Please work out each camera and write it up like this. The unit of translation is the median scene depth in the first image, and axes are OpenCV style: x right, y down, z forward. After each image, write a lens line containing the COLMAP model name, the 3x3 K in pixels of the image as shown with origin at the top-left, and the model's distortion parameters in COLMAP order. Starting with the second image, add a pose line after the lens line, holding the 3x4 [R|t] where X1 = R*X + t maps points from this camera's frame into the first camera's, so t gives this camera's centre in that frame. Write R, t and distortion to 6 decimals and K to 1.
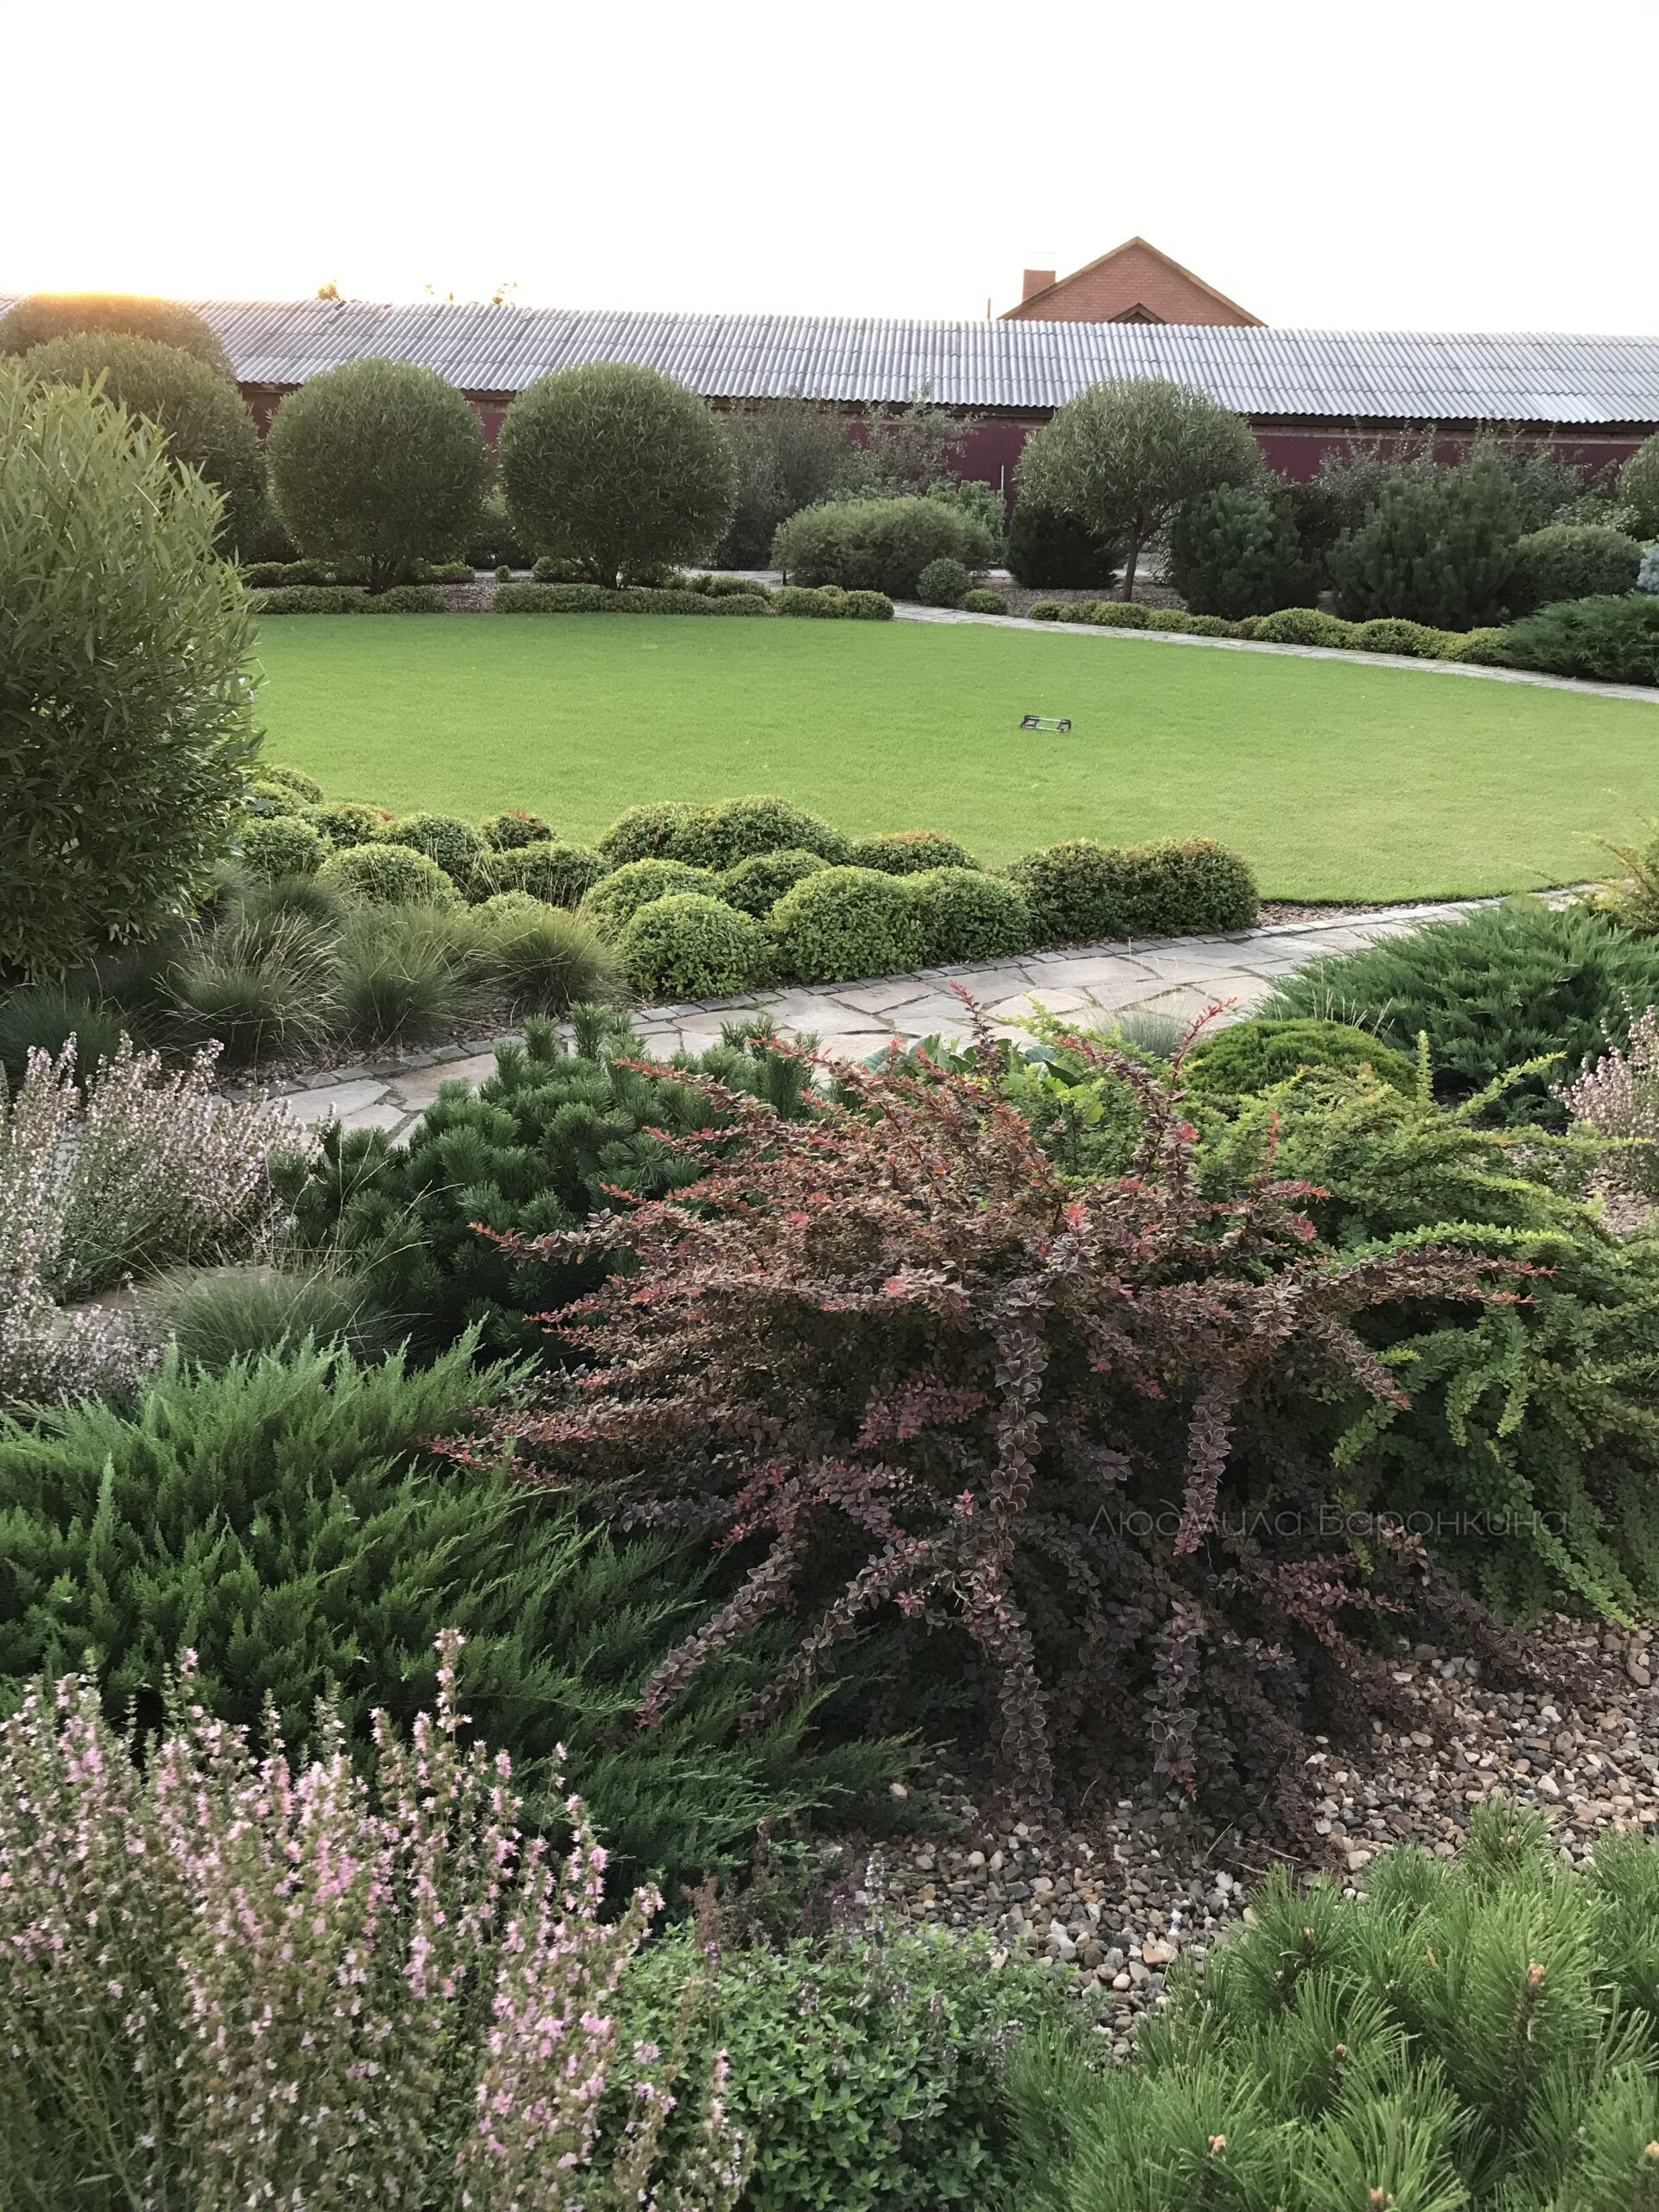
lens RADIAL K [[1806.6, 0, 873.4], [0, 1806.6, 1117.7], [0, 0, 1]] dist [0.095729, -0.209654]
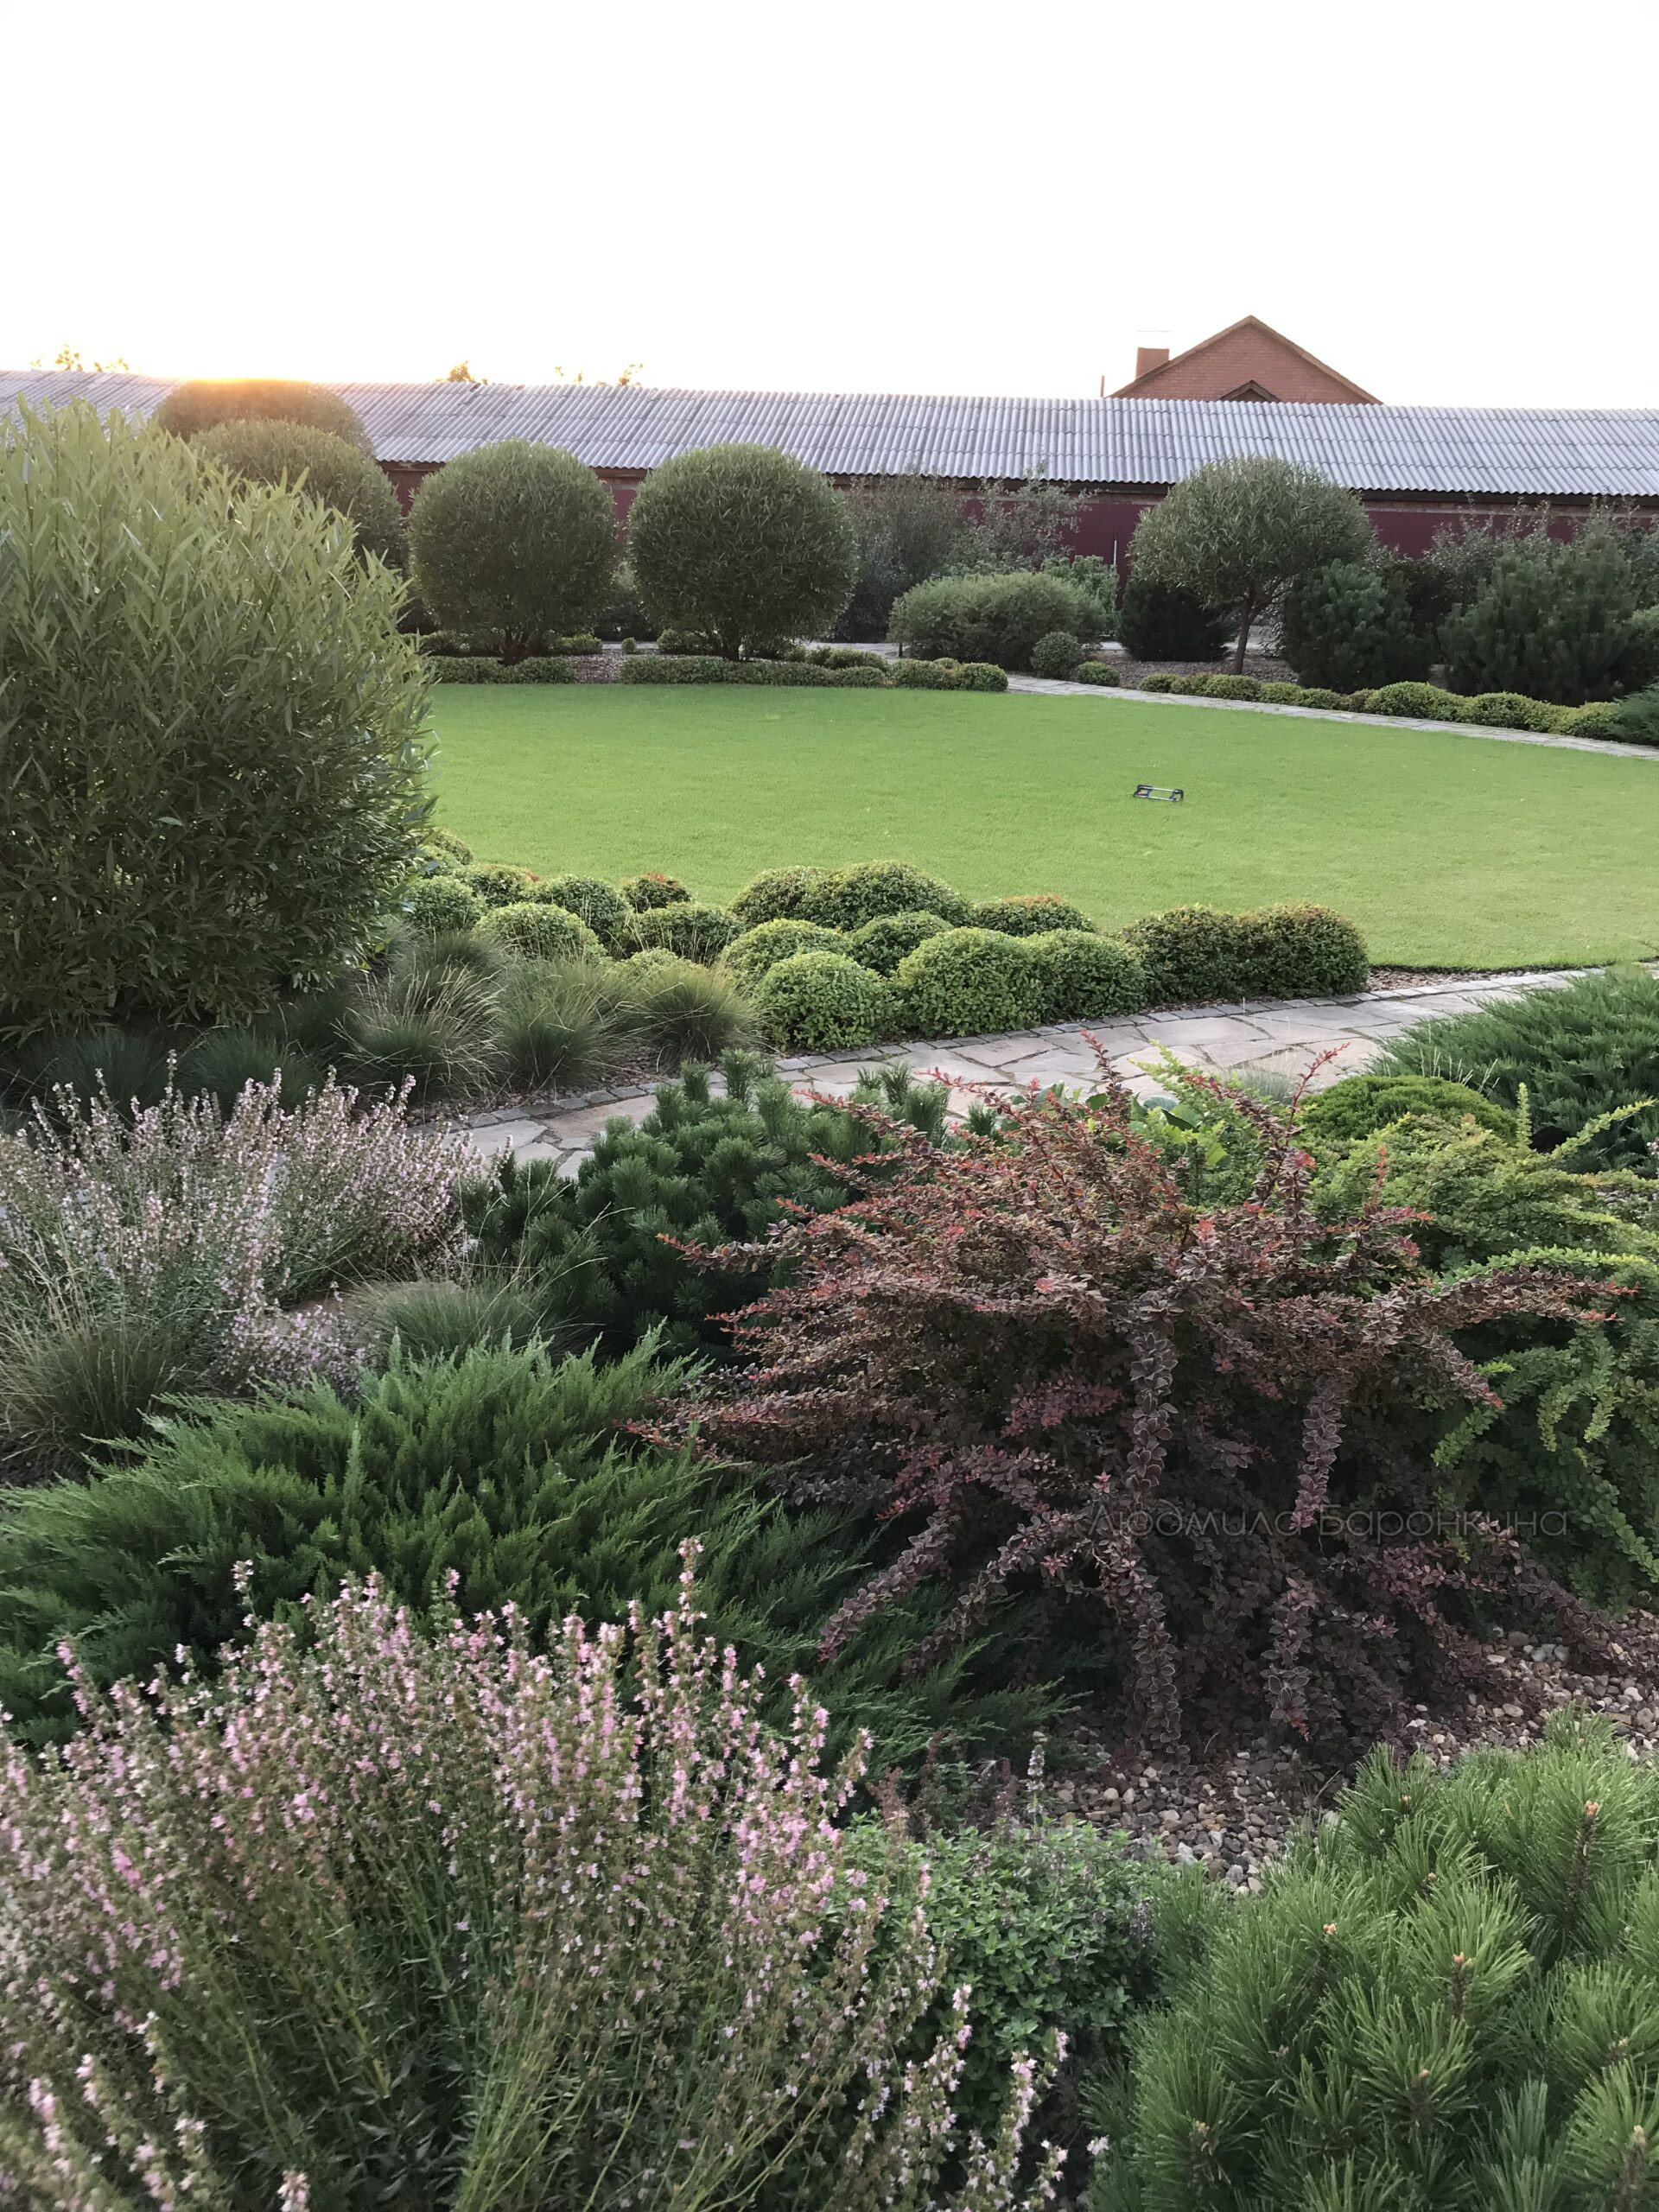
lens RADIAL K [[1856.8, 0, 880.3], [0, 1856.8, 1115.4], [0, 0, 1]] dist [0.052802, -0.070923]
pose [[0.998801, 0.016019, -0.046263, -0.024240], [-0.017861, 0.999053, -0.039683, 0.020936], [0.045583, 0.040462, 0.998141, -0.110267]]
